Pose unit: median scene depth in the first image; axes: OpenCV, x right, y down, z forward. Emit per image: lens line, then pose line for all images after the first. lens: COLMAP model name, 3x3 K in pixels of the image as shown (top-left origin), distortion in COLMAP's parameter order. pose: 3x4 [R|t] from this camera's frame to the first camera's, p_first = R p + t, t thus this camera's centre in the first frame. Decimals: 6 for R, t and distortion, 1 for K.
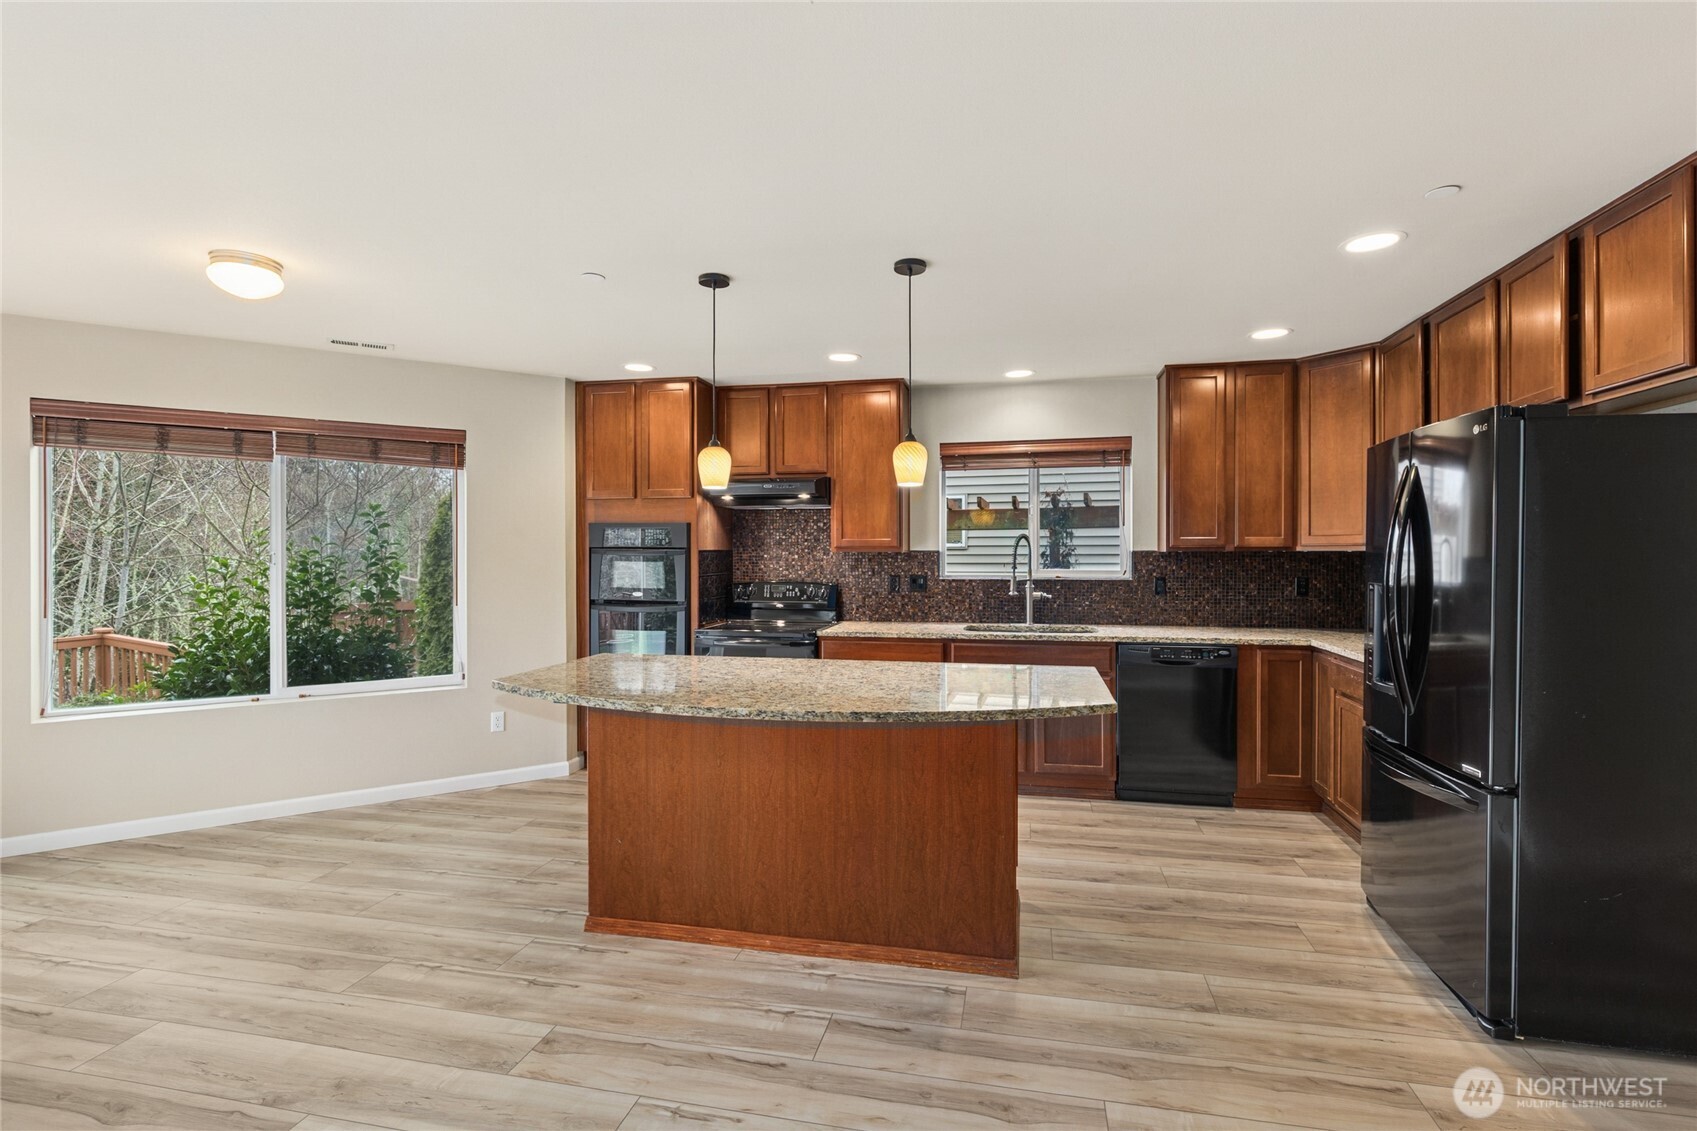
lens RADIAL K [[777.9, 0, 853.4], [0, 777.9, 561.6], [0, 0, 1]] dist [-0.004033, -0.000354]
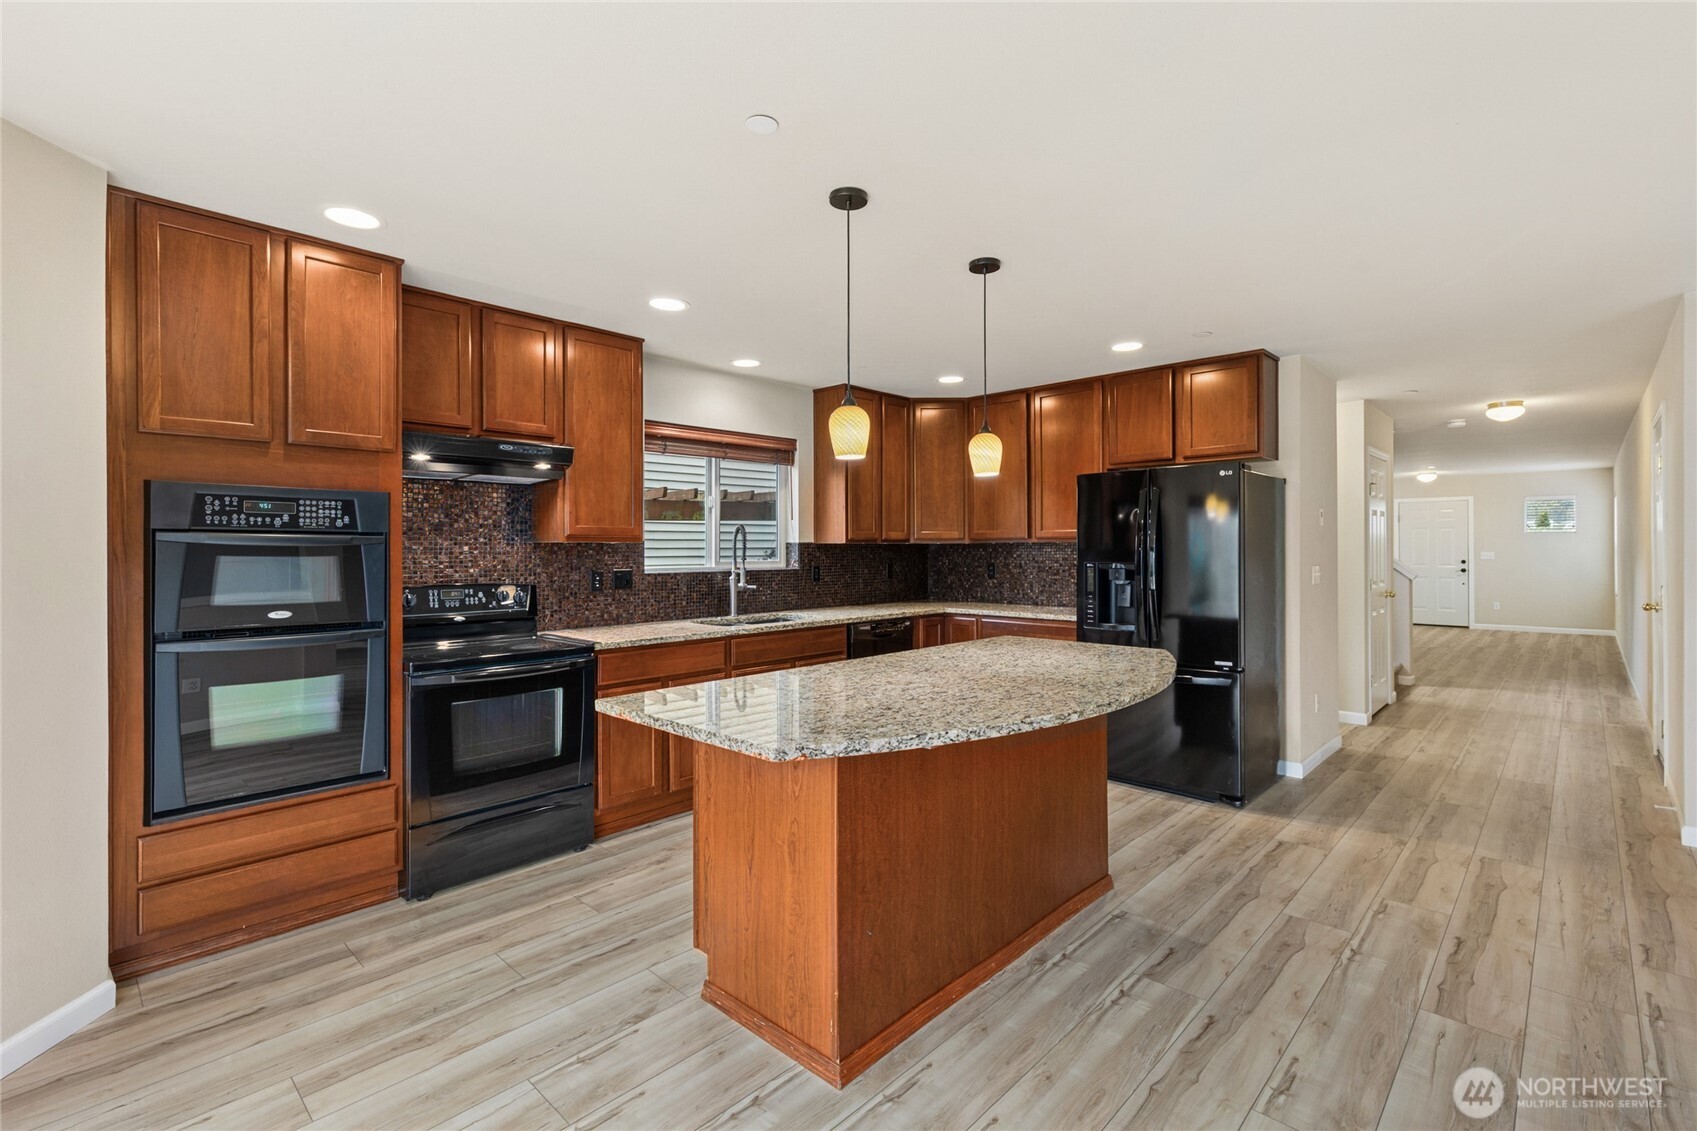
lens RADIAL K [[761.7, 0, 851.3], [0, 761.7, 552.7], [0, 0, 1]] dist [0.008184, -0.000395]
pose [[0.525565, -0.004860, 0.850739, -0.635431], [0.011604, 0.999932, -0.001456, 0.003506], [-0.850674, 0.010637, 0.525586, 0.441432]]
